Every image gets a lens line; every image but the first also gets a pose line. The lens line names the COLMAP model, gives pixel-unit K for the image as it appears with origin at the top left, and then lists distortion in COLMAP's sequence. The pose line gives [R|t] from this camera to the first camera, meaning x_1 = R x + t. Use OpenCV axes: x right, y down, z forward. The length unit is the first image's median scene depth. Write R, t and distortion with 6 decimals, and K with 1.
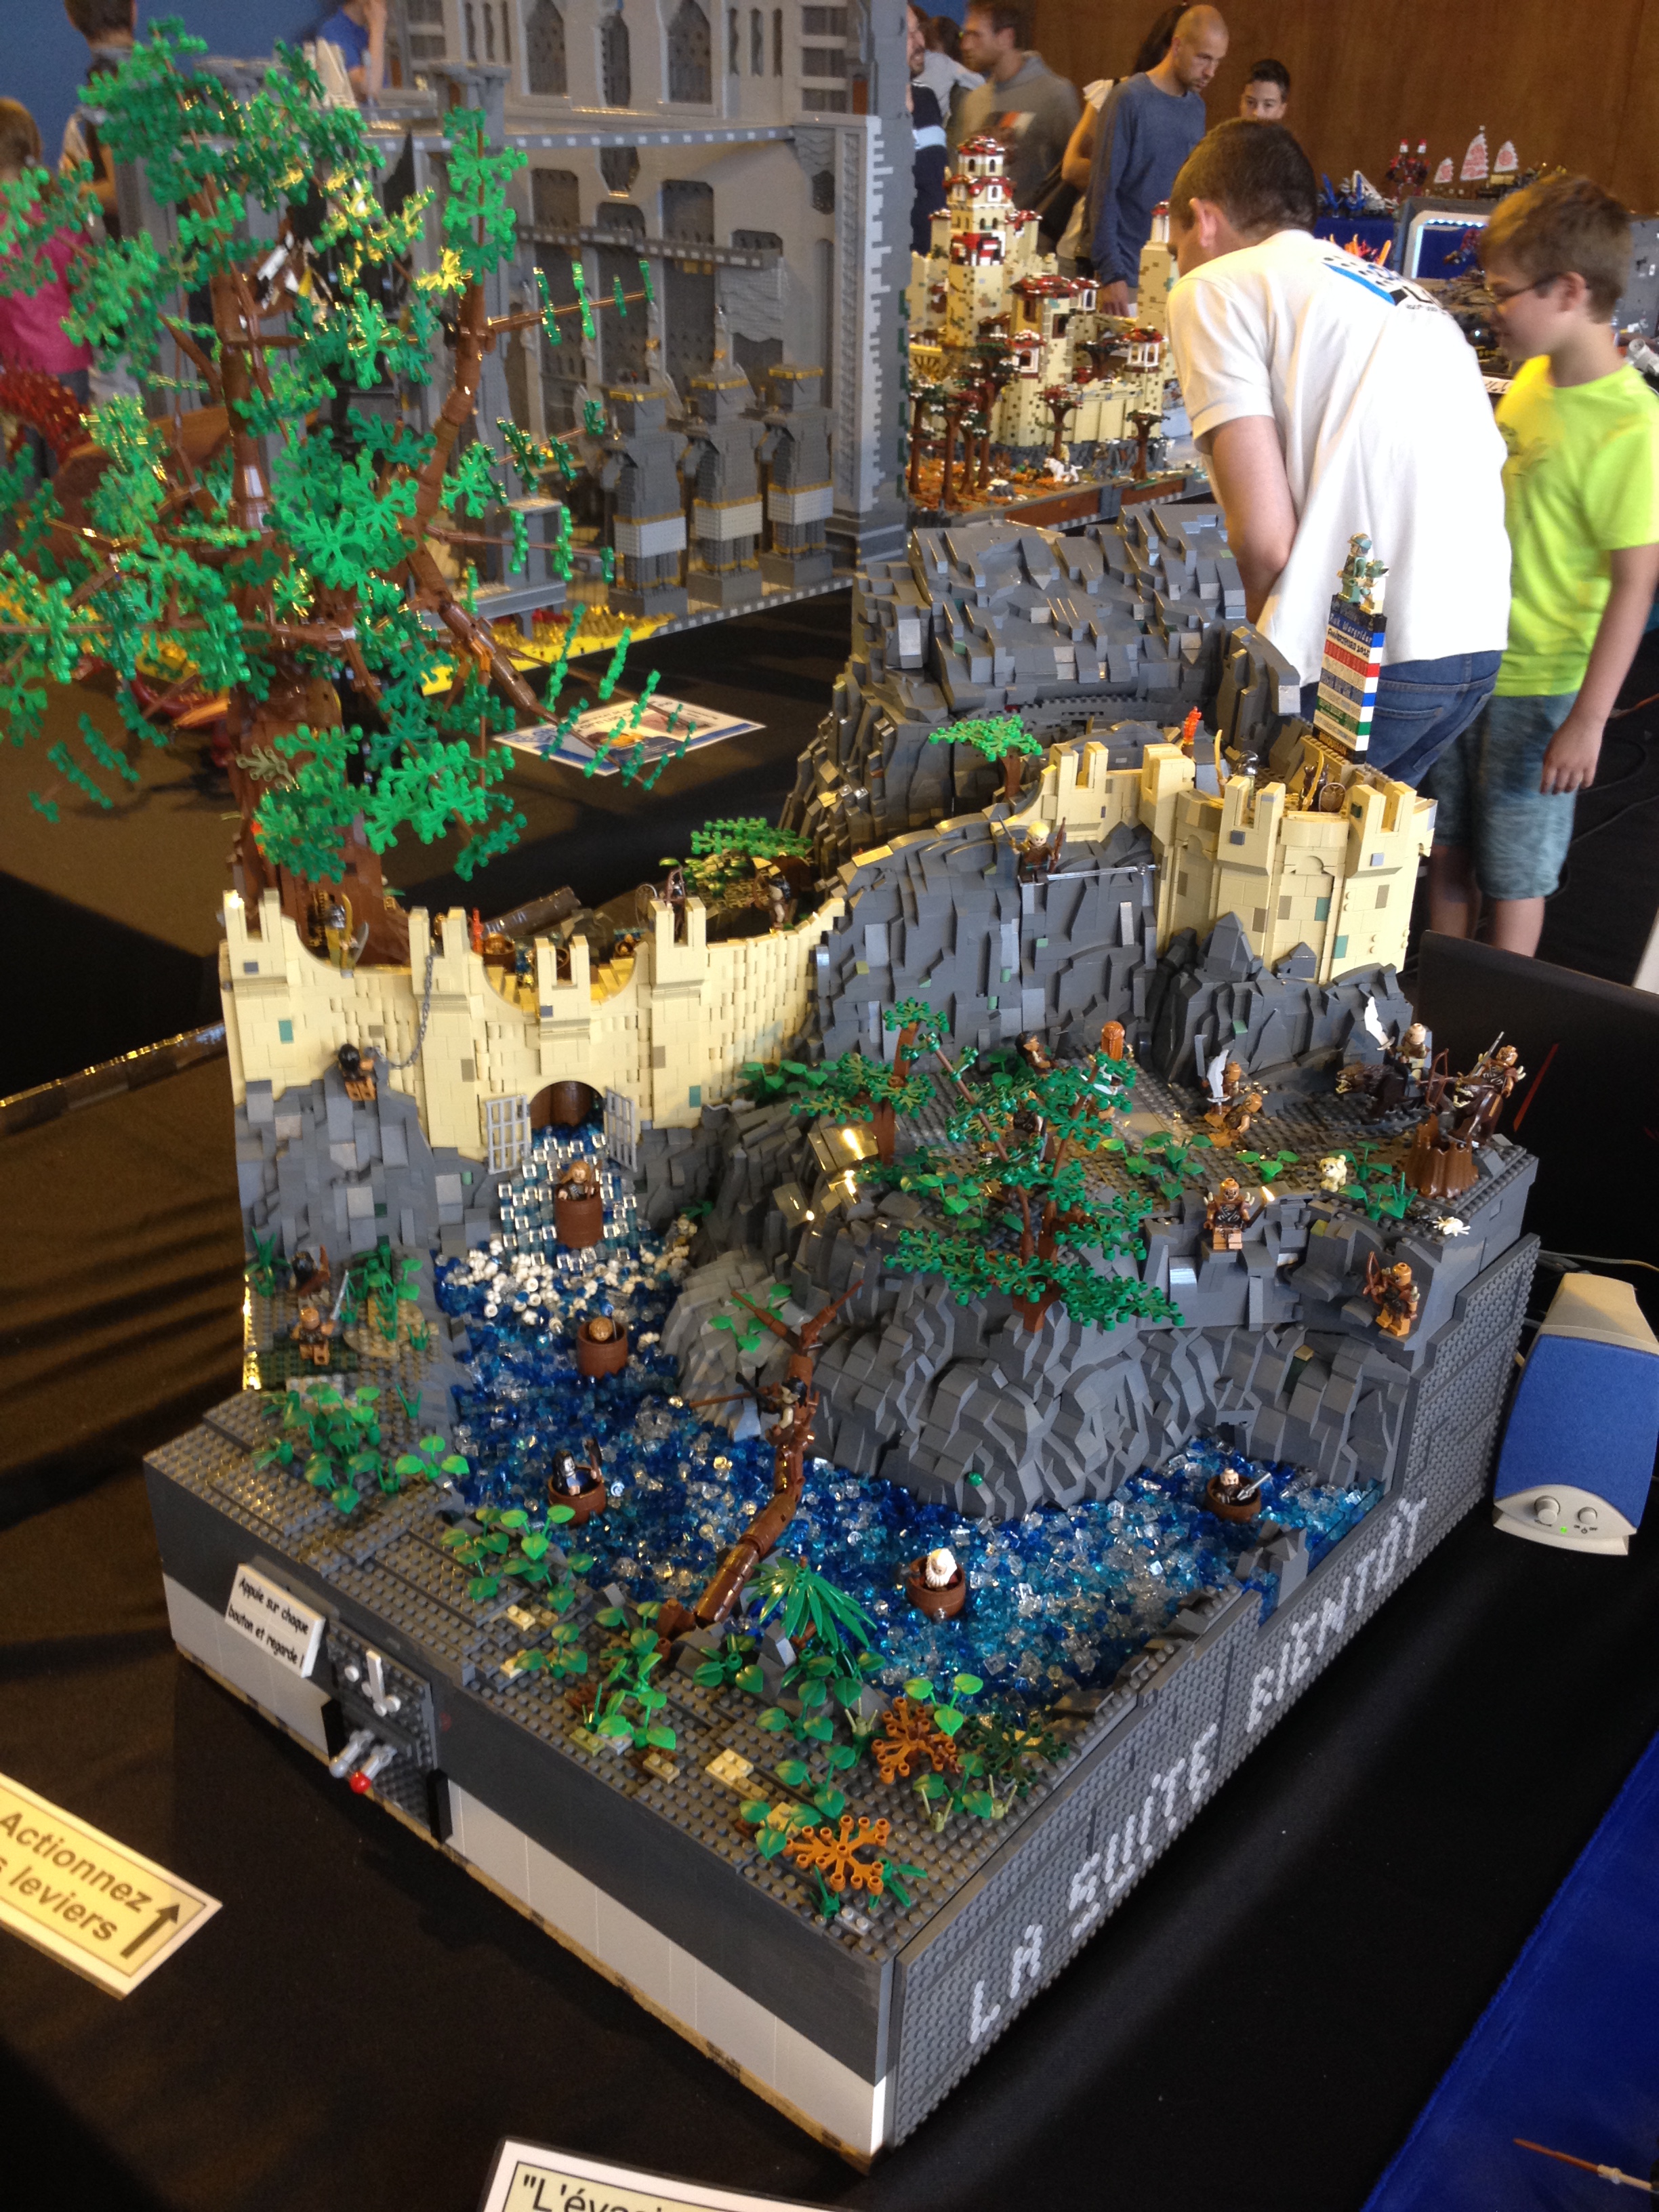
lens RADIAL K [[2111.3, 0, 829.5], [0, 2111.3, 1106.0], [0, 0, 1]] dist [0.114522, -0.259083]
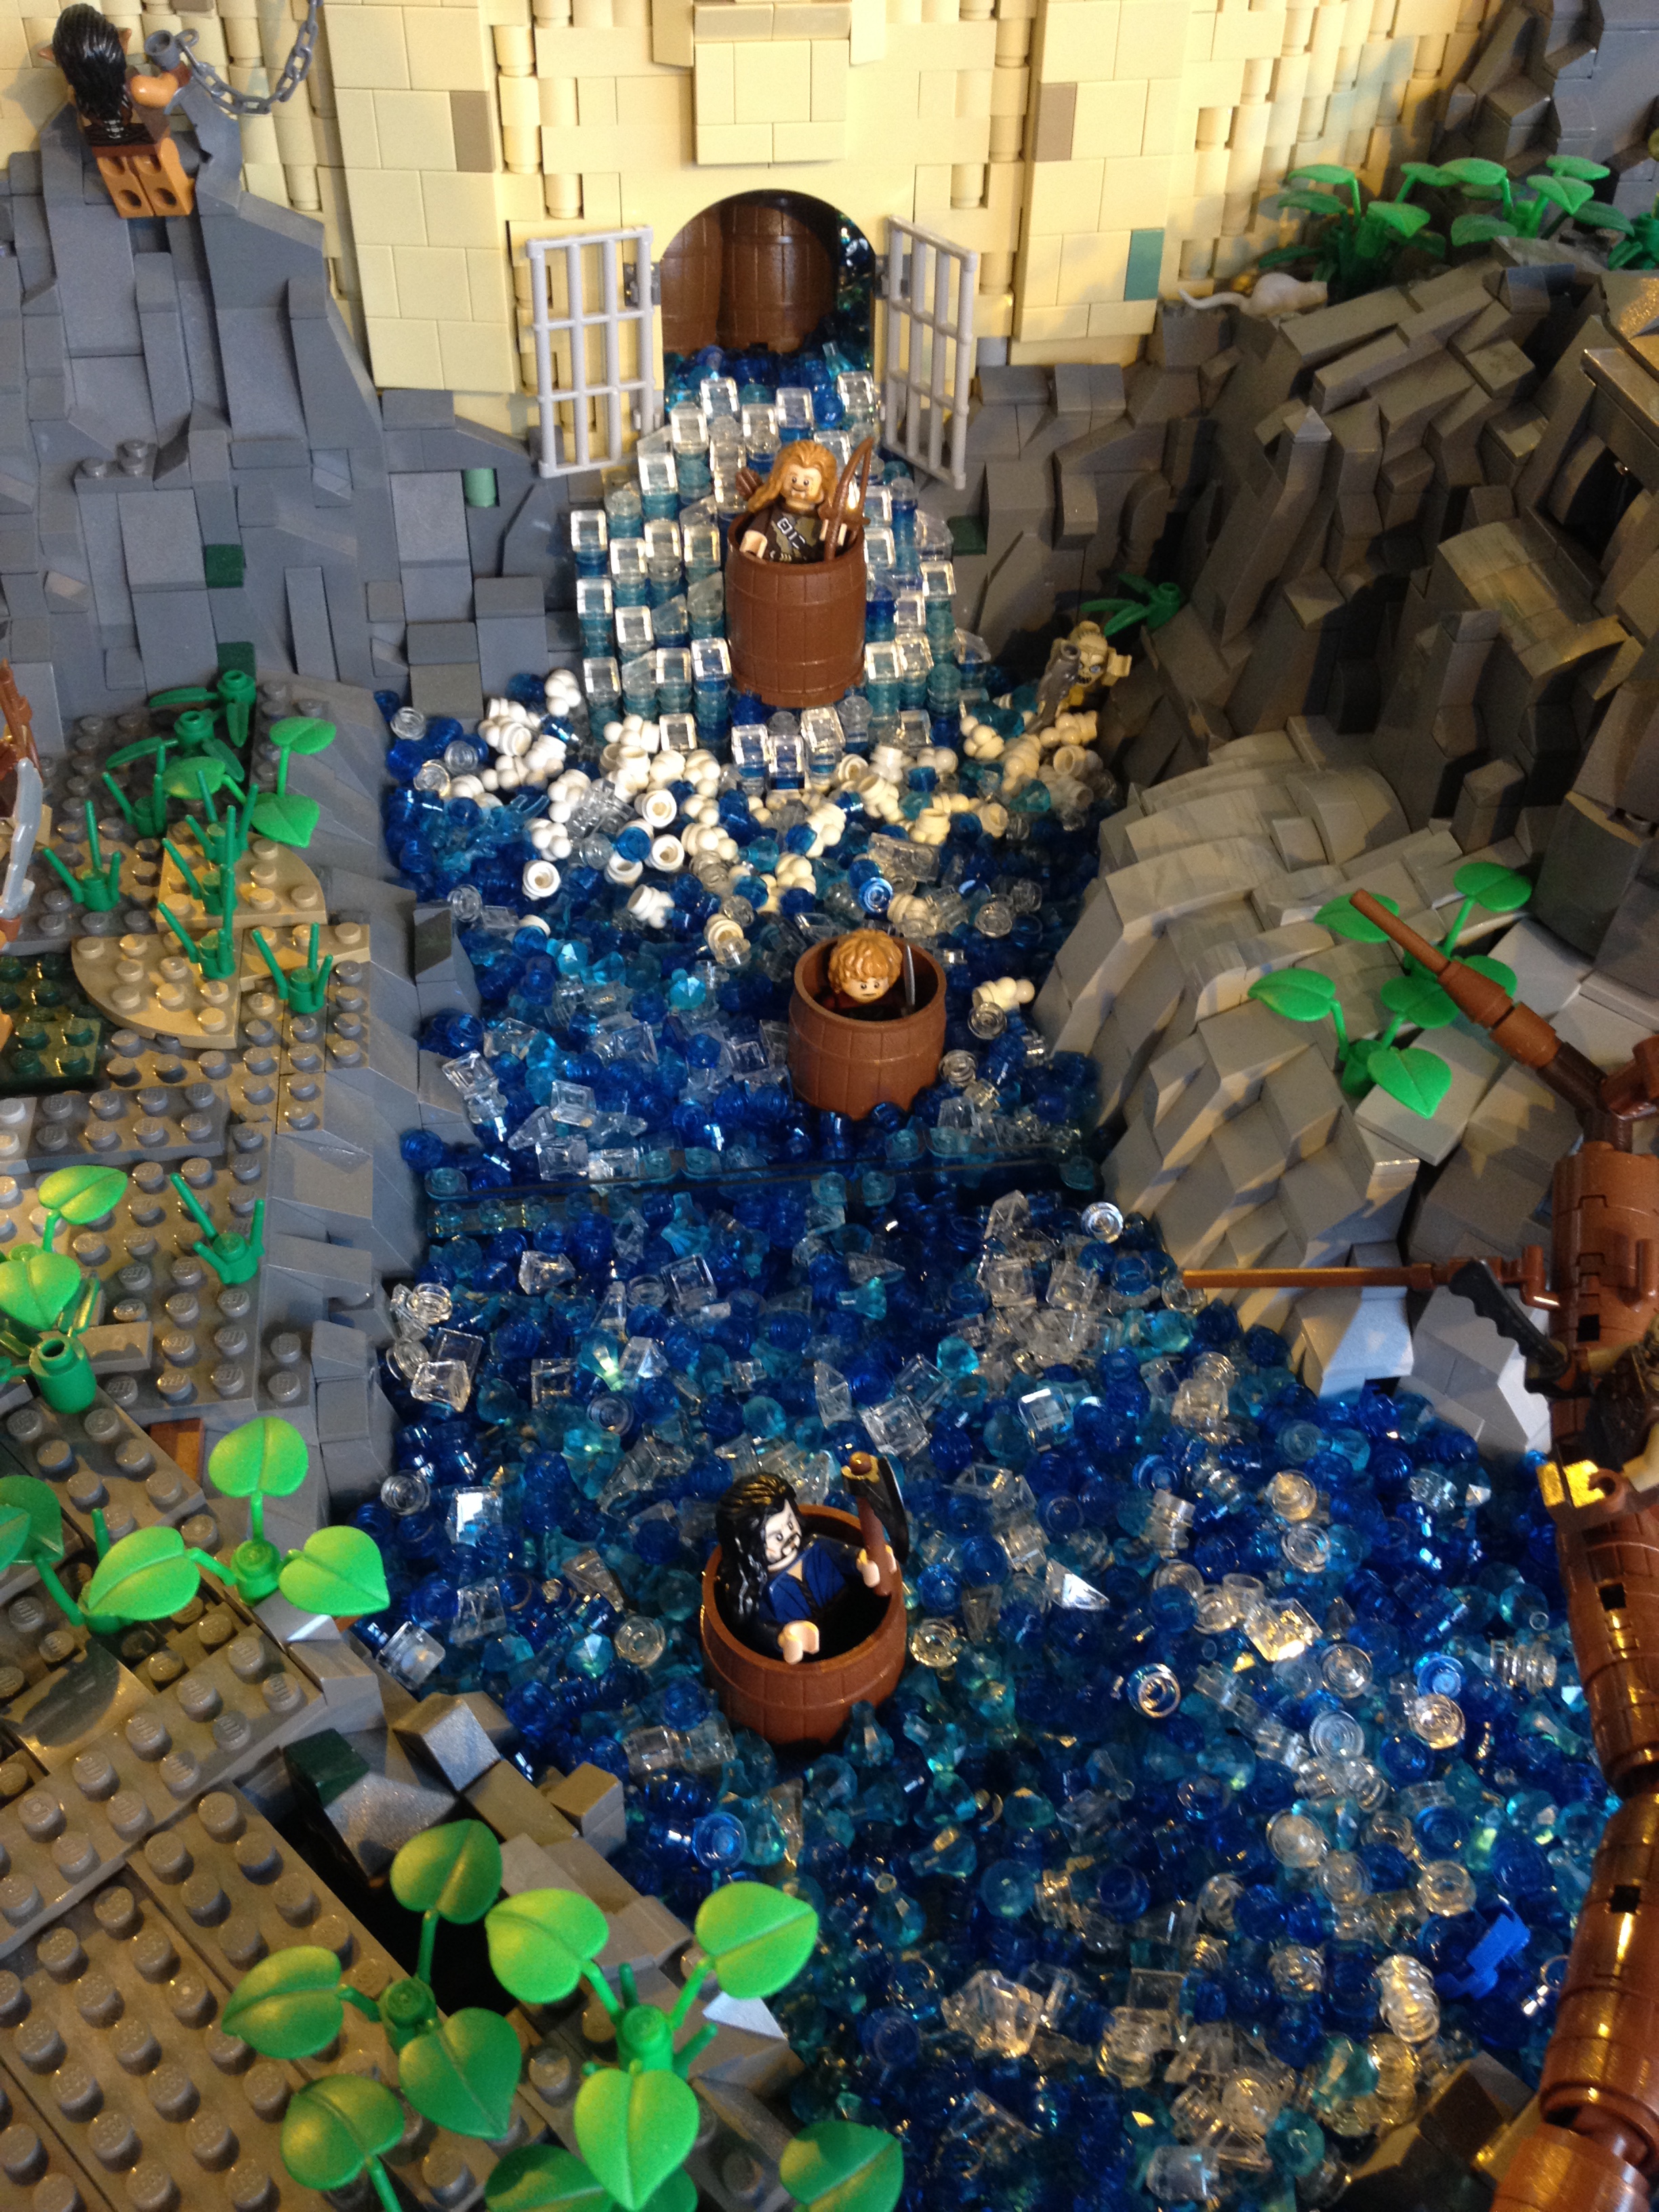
lens RADIAL K [[2111.3, 0, 829.5], [0, 2111.3, 1106.0], [0, 0, 1]] dist [0.114522, -0.259083]
pose [[0.996727, 0.054396, -0.059807, -0.088219], [-0.037251, 0.965586, 0.257402, 0.040374], [0.071751, -0.254331, 0.964452, 0.646571]]
